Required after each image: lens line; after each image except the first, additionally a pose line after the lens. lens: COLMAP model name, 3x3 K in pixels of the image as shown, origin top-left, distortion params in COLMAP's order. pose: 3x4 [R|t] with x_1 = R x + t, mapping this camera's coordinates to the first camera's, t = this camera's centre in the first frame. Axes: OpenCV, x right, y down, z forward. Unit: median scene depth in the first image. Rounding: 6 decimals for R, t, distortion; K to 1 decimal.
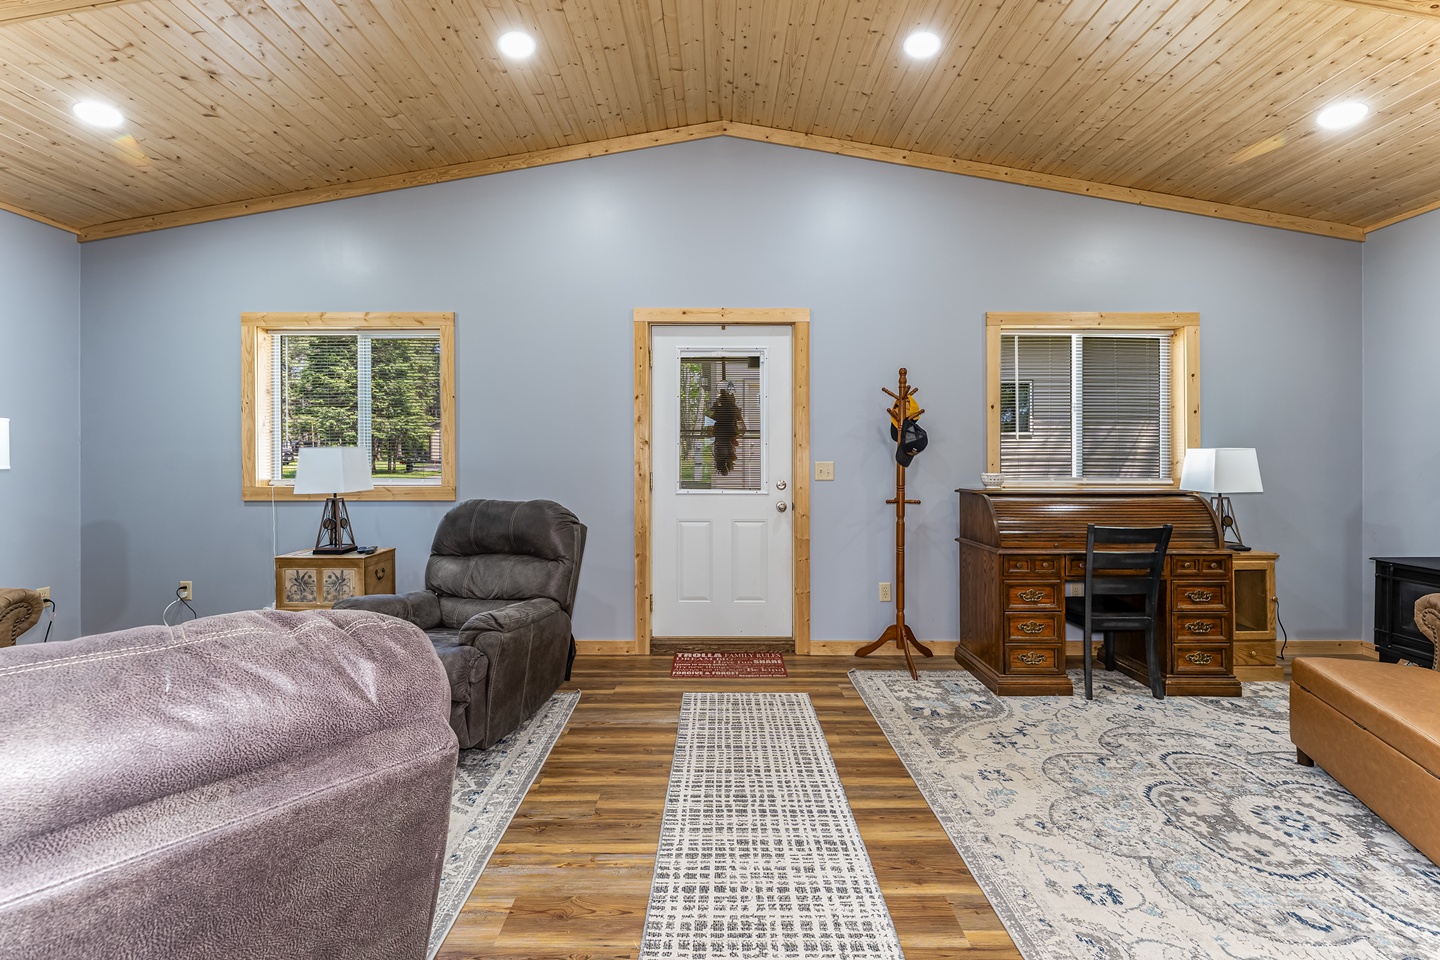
lens RADIAL K [[585.6, 0, 736.2], [0, 585.6, 457.8], [0, 0, 1]] dist [-0.003130, -0.000178]
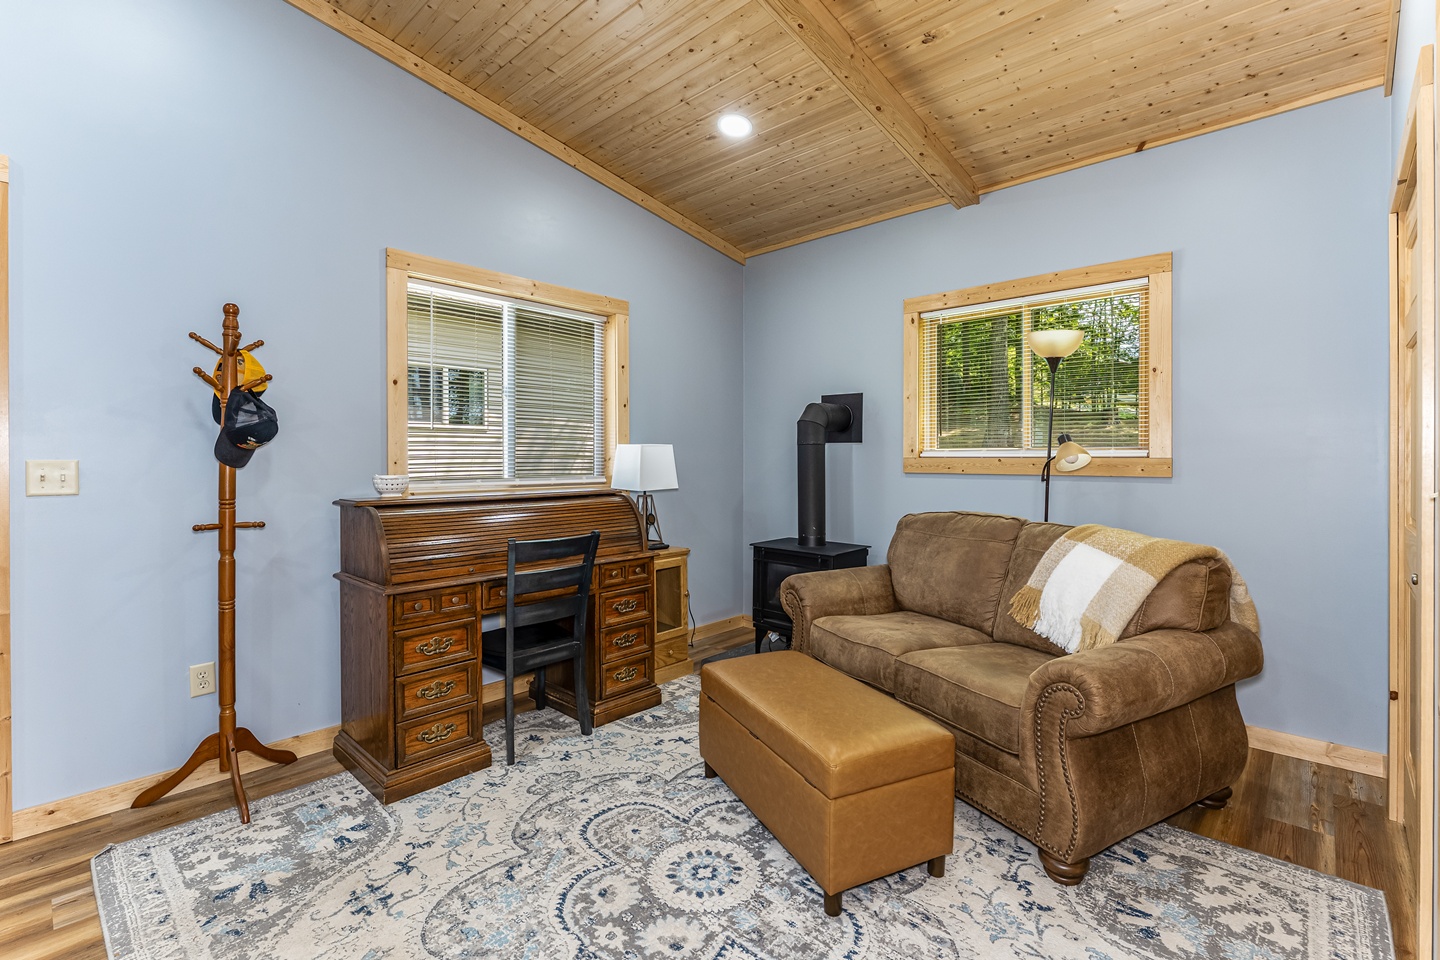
lens RADIAL K [[638.4, 0, 717.5], [0, 638.4, 459.0], [0, 0, 1]] dist [-0.001806, -0.000298]
pose [[0.700686, -0.004247, 0.713457, 0.188751], [-0.000852, 0.999977, 0.006789, 0.001315], [-0.713469, -0.005365, 0.700666, 0.206844]]
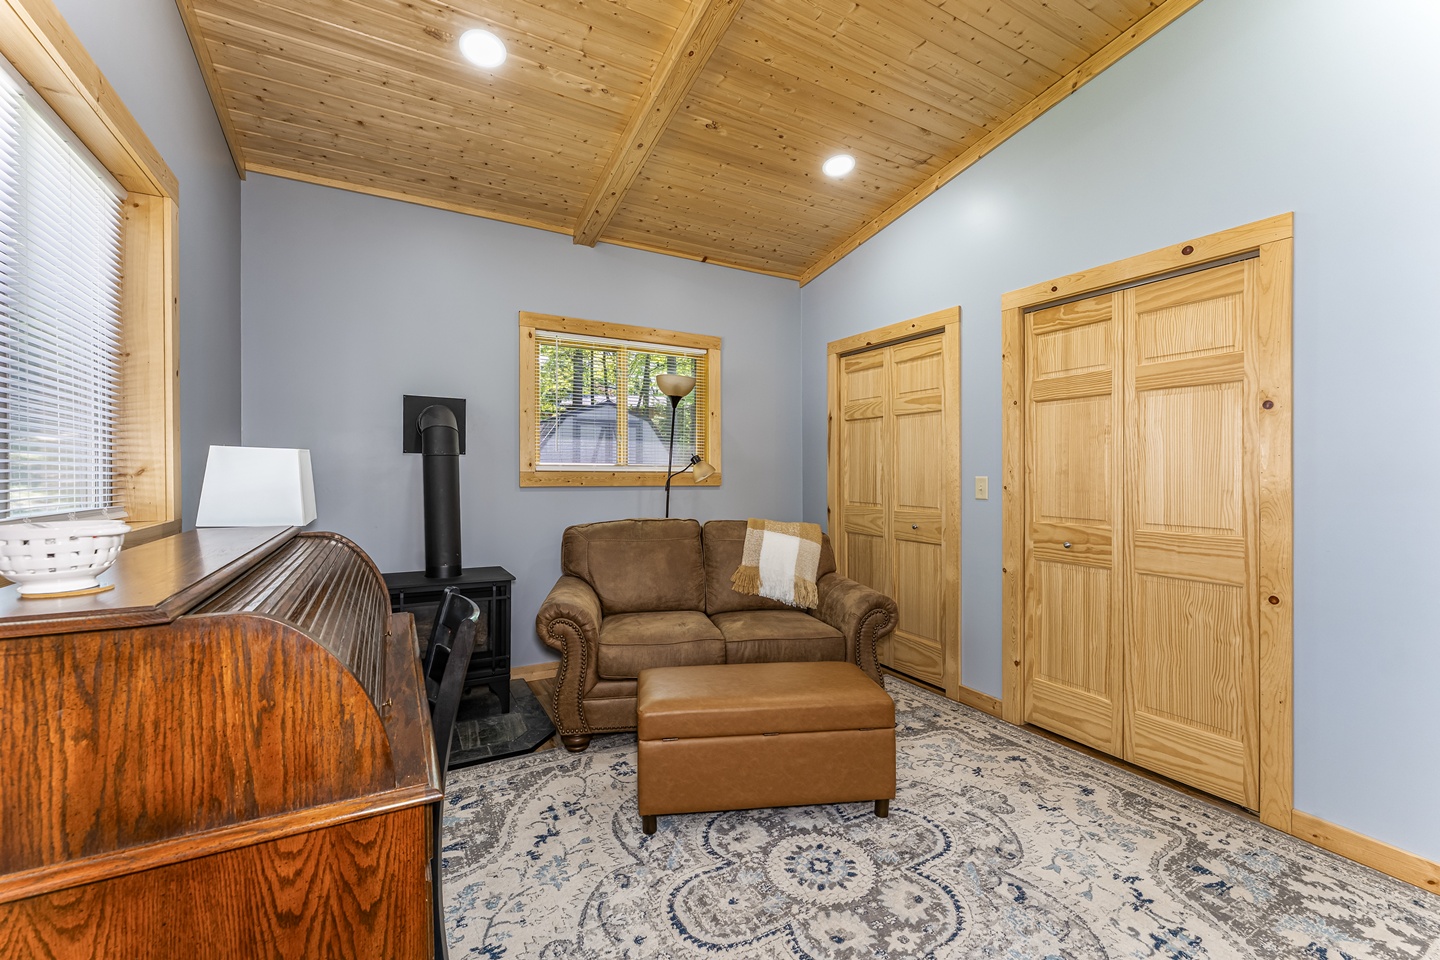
lens RADIAL K [[585.6, 0, 758.5], [0, 585.6, 473.1], [0, 0, 1]] dist [-0.003130, -0.000178]
pose [[-0.465408, -0.001613, 0.885095, 0.123839], [-0.007754, 0.999967, -0.002255, 0.008931], [-0.885062, -0.007913, -0.465406, 0.978225]]
